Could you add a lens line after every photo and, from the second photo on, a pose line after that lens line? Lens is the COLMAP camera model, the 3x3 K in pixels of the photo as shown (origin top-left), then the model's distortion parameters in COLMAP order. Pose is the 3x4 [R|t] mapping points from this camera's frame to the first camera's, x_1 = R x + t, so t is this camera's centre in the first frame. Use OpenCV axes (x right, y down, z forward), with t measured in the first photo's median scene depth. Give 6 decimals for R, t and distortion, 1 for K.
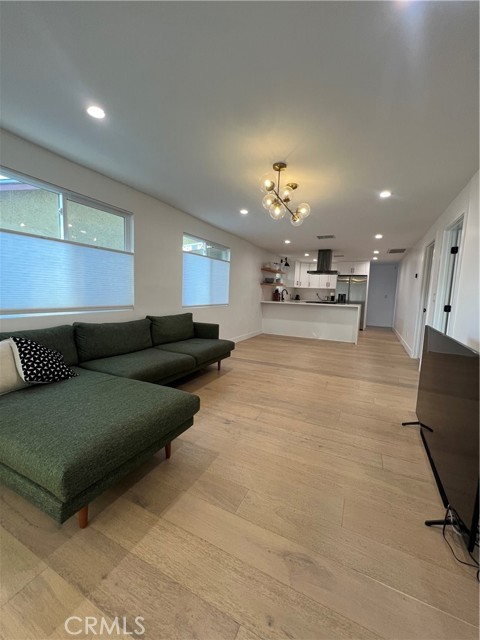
lens RADIAL K [[258.5, 0, 243.0], [0, 258.5, 319.3], [0, 0, 1]] dist [0.002239, 0.000471]
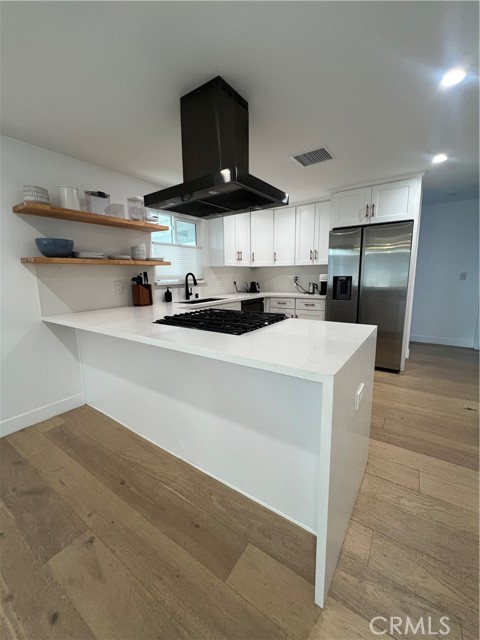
lens RADIAL K [[258.5, 0, 238.8], [0, 258.5, 320.5], [0, 0, 1]] dist [0.002239, 0.000471]
pose [[0.987614, -0.025897, -0.154750, 0.273837], [0.036211, 0.997280, 0.064205, -0.059428], [0.152666, -0.069013, 0.985865, 0.558578]]
